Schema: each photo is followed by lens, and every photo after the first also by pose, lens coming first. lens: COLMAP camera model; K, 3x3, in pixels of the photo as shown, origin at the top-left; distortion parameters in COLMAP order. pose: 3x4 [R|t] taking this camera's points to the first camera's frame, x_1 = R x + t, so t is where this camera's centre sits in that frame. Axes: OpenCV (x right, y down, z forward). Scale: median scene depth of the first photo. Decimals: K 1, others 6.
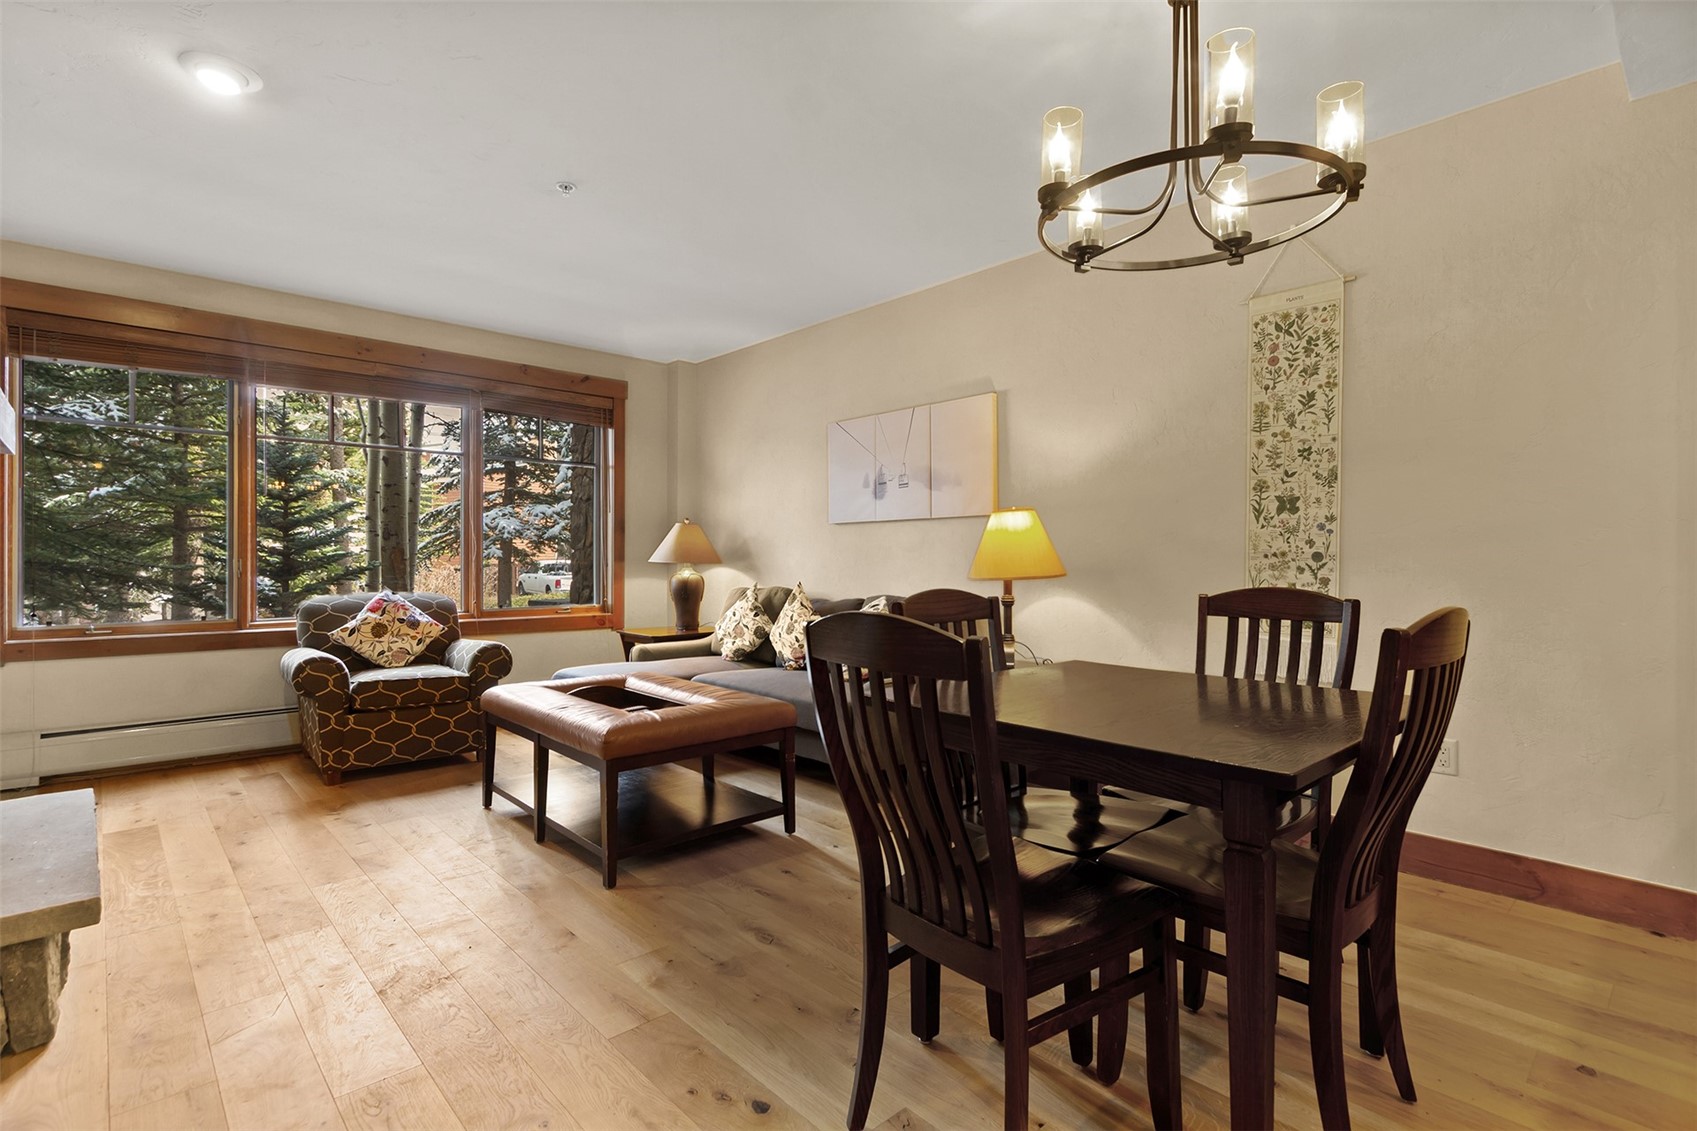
lens RADIAL K [[806.3, 0, 839.8], [0, 806.3, 560.7], [0, 0, 1]] dist [0.003993, 0.000006]
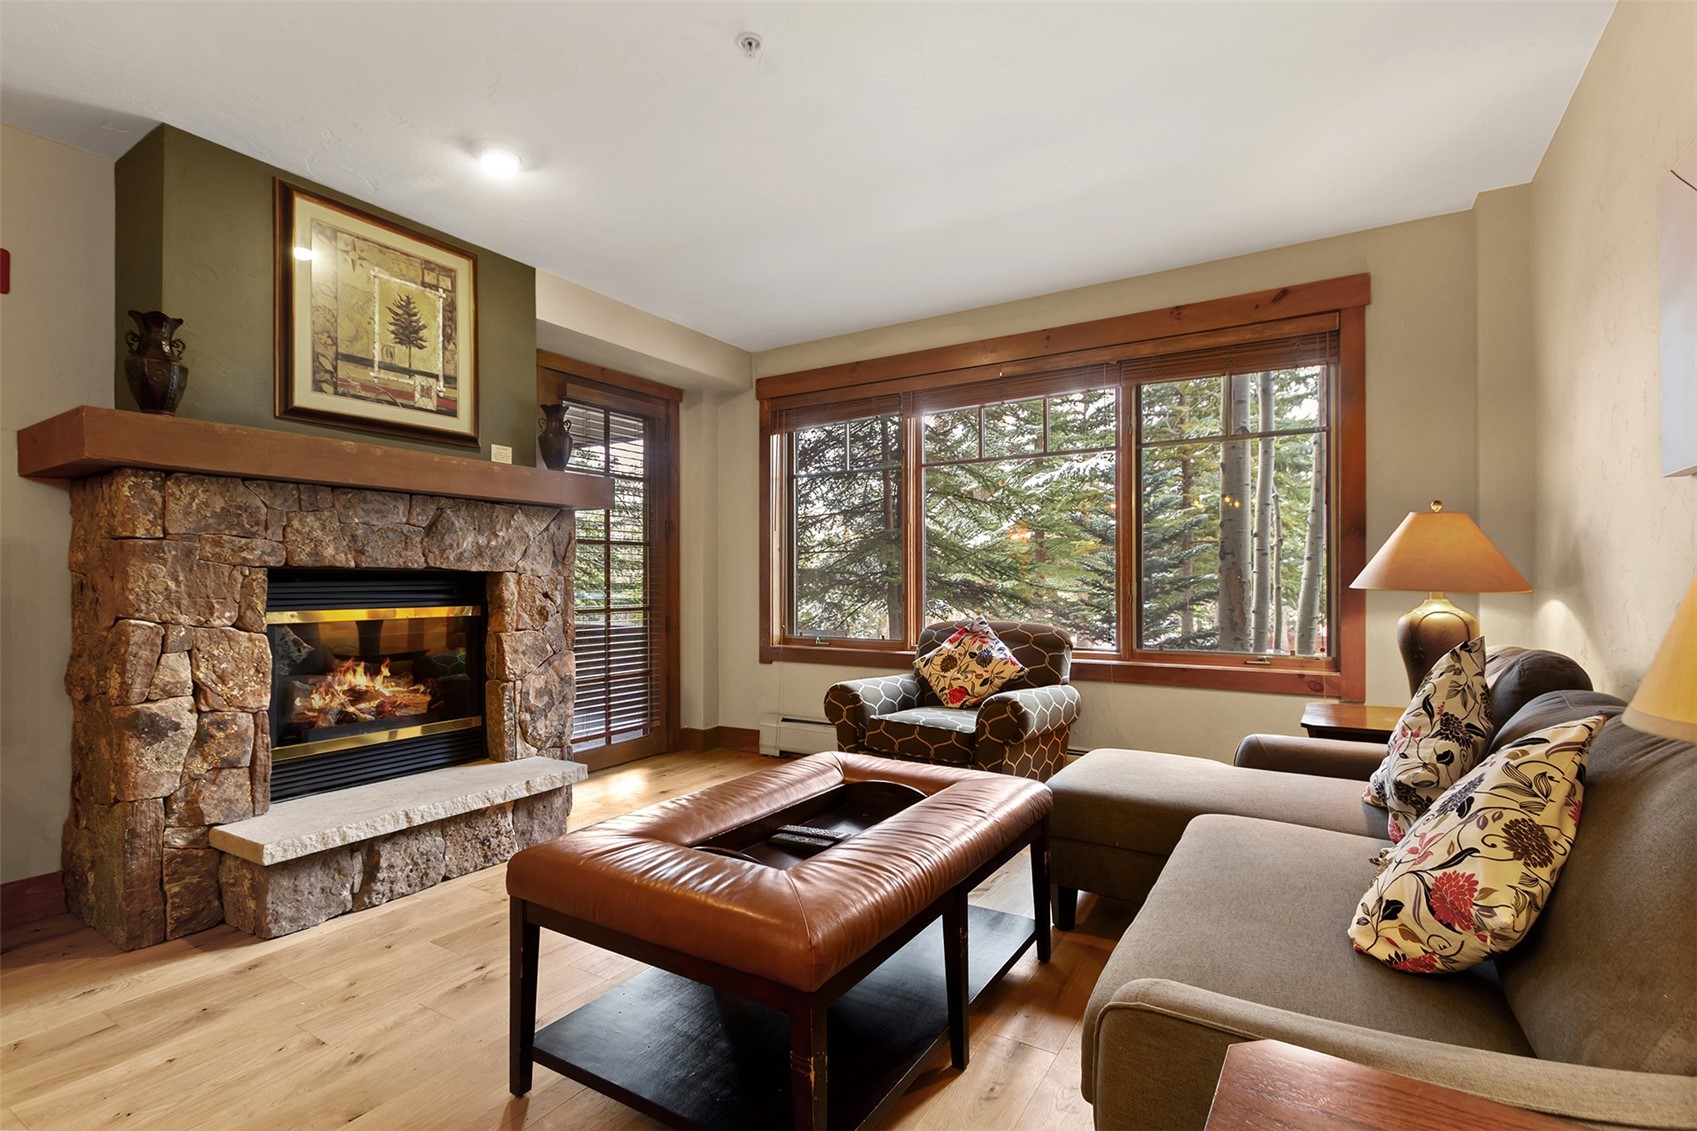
lens RADIAL K [[793.7, 0, 844.6], [0, 793.7, 581.8], [0, 0, 1]] dist [0.004116, 0.000082]
pose [[0.267166, -0.002643, -0.963647, 0.279841], [0.002310, 0.999995, -0.002102, -0.002982], [0.963648, -0.001664, 0.267171, 0.753179]]
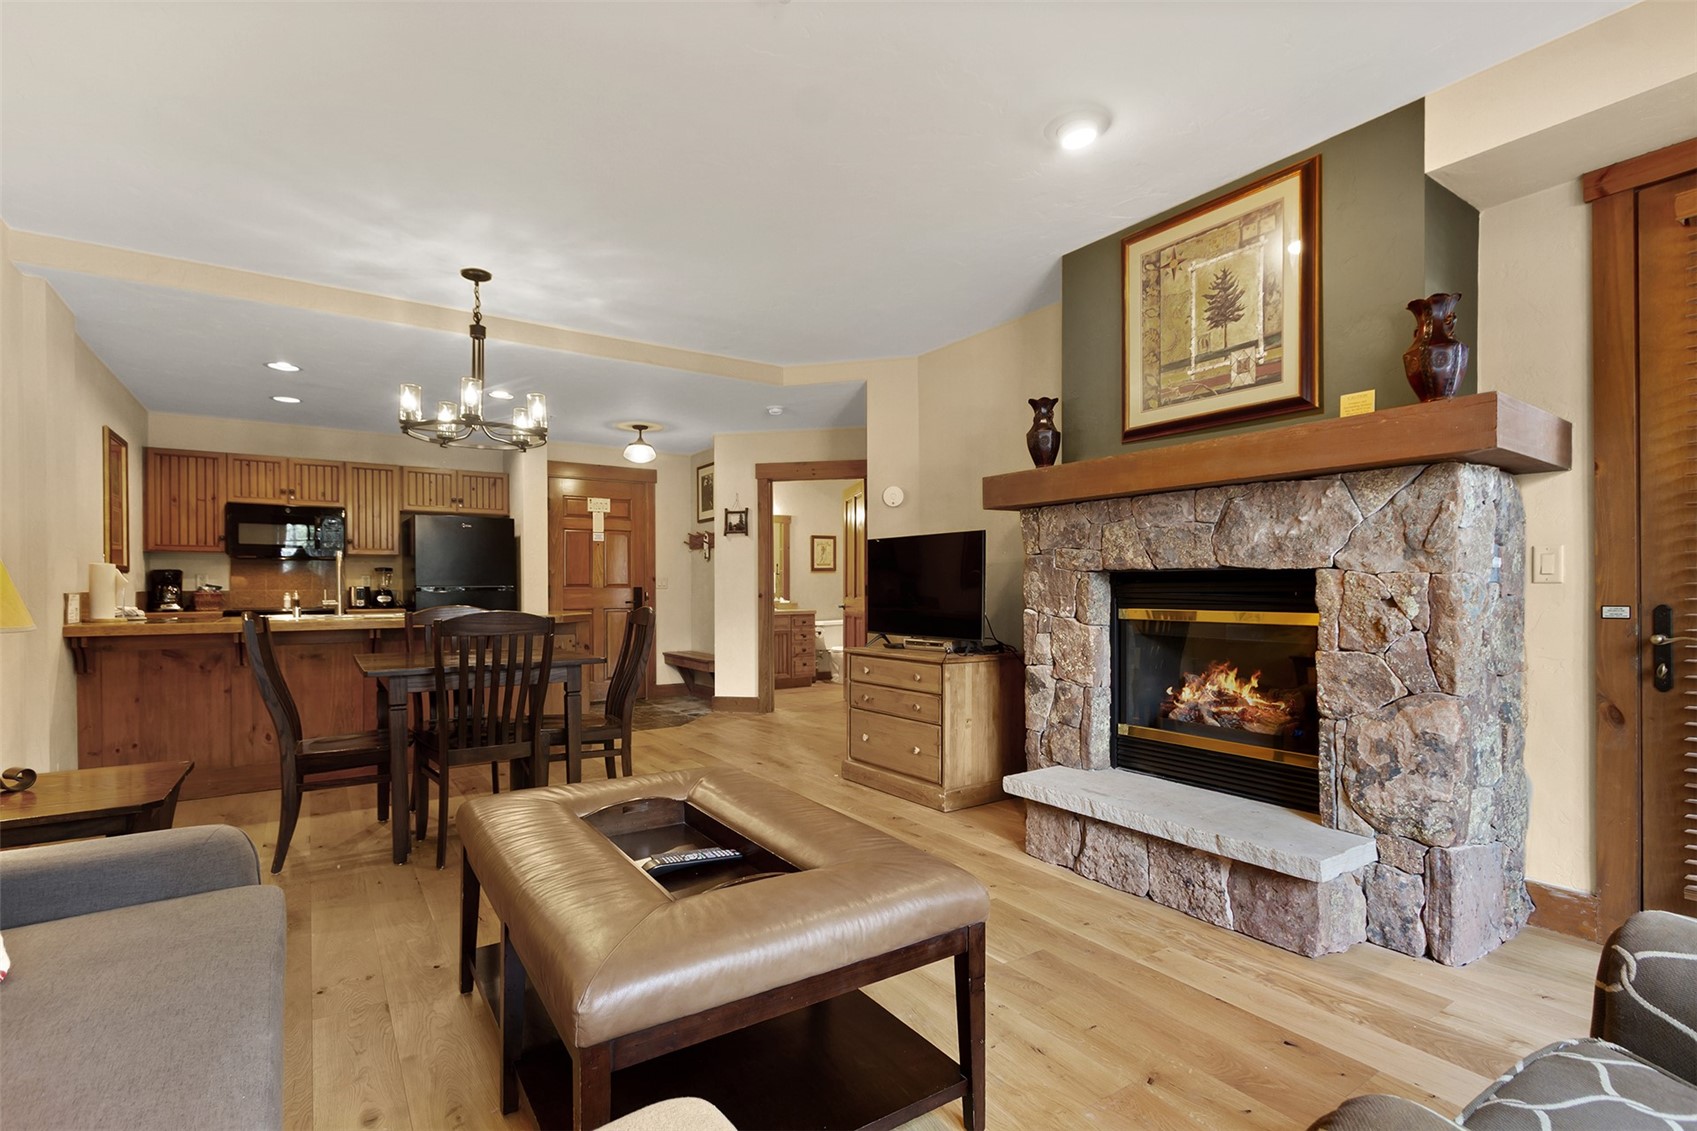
lens RADIAL K [[791.7, 0, 846.3], [0, 791.7, 588.7], [0, 0, 1]] dist [0.009780, 0.000141]
pose [[-0.989281, 0.003040, 0.145991, -0.395734], [0.003708, 0.999984, 0.004309, -0.004633], [-0.145976, 0.004804, -0.989277, 1.341587]]
